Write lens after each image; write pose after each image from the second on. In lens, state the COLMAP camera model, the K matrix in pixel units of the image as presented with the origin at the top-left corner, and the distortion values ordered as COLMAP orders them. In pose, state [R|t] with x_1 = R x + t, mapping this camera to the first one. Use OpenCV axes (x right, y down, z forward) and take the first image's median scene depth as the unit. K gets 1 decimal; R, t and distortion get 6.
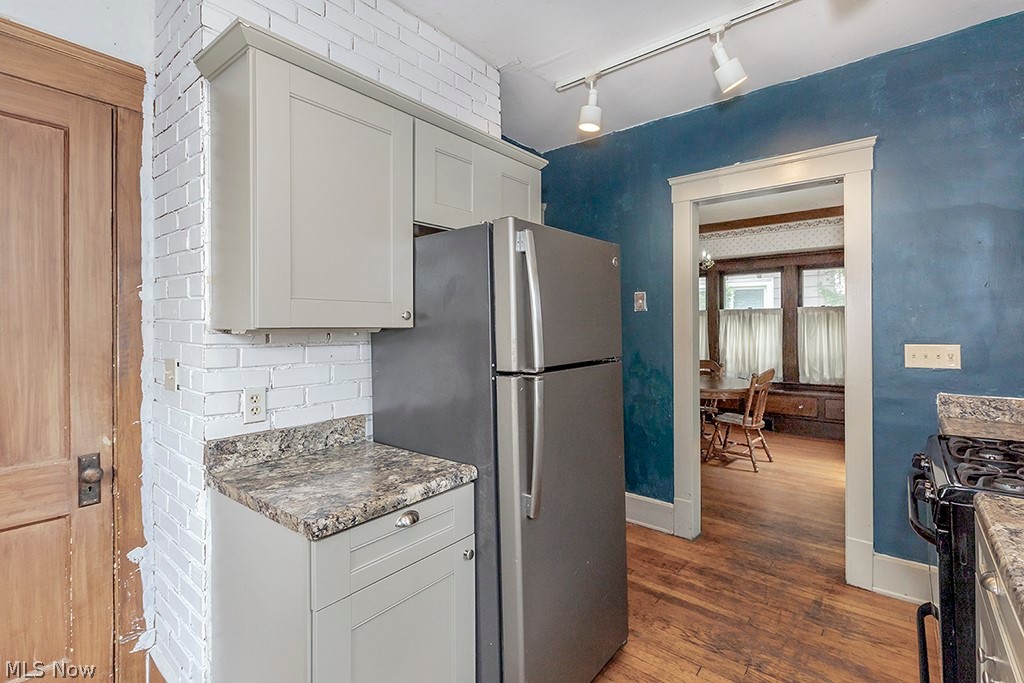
lens RADIAL K [[465.6, 0, 547.9], [0, 465.6, 323.6], [0, 0, 1]] dist [-0.000753, 0.000131]
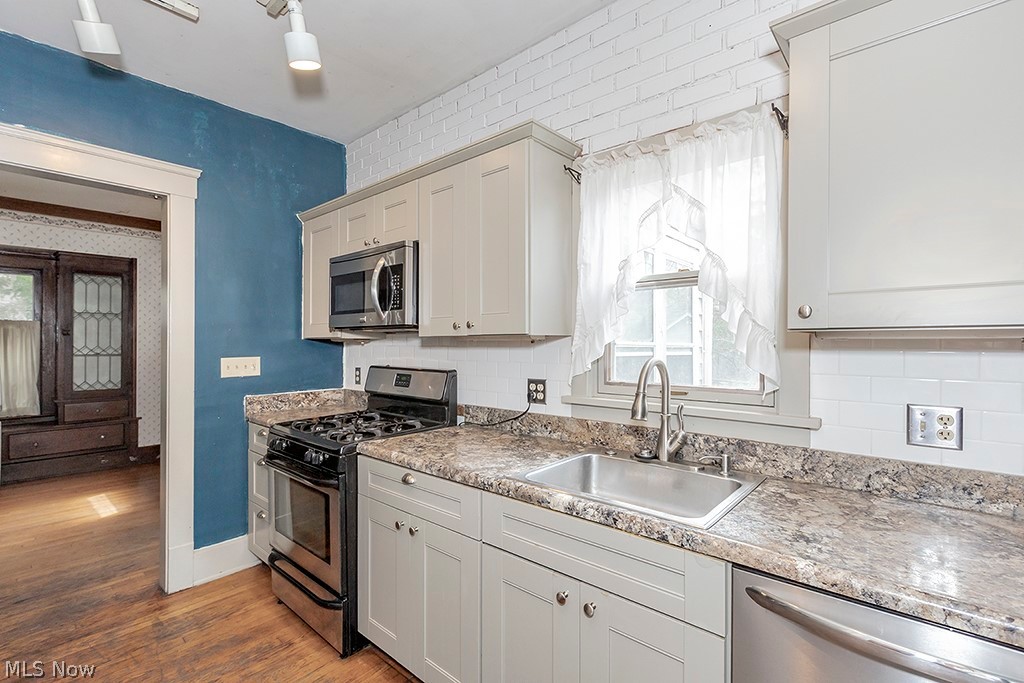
lens RADIAL K [[465.6, 0, 514.2], [0, 465.6, 342.3], [0, 0, 1]] dist [-0.000753, 0.000131]
pose [[0.070973, 0.006348, 0.997458, -0.334075], [-0.003577, 0.999975, -0.006110, 0.009515], [-0.997472, -0.003135, 0.070993, 0.176843]]
